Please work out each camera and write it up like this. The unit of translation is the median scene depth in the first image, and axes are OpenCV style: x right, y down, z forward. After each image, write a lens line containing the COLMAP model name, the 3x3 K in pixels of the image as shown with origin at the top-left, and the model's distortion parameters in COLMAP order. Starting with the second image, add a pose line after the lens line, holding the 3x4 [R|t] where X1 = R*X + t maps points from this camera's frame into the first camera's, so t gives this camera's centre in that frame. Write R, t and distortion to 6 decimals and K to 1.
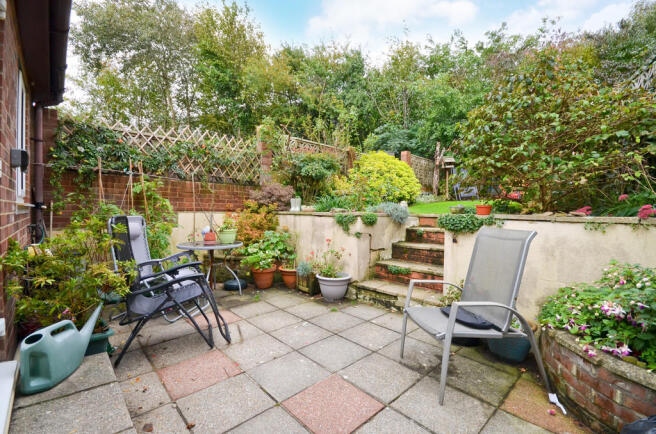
lens RADIAL K [[288.3, 0, 330.8], [0, 288.3, 219.0], [0, 0, 1]] dist [-0.001407, -0.000136]
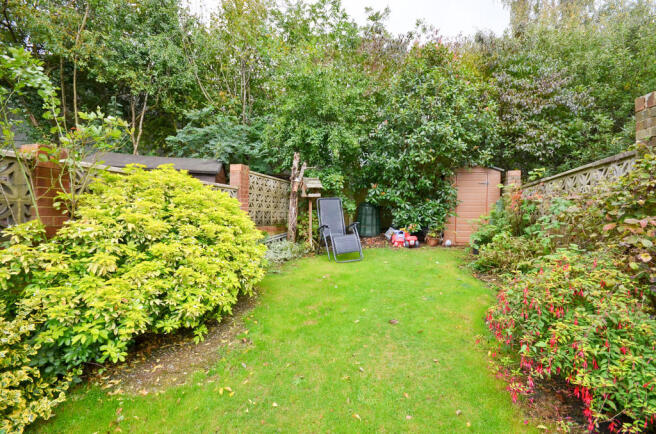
lens RADIAL K [[288.3, 0, 330.6], [0, 288.3, 216.2], [0, 0, 1]] dist [-0.001407, -0.000136]
pose [[0.872691, 0.004757, 0.488250, 0.141864], [0.000357, 0.999946, -0.010380, -0.129440], [-0.488273, 0.009232, 0.872642, 0.442595]]
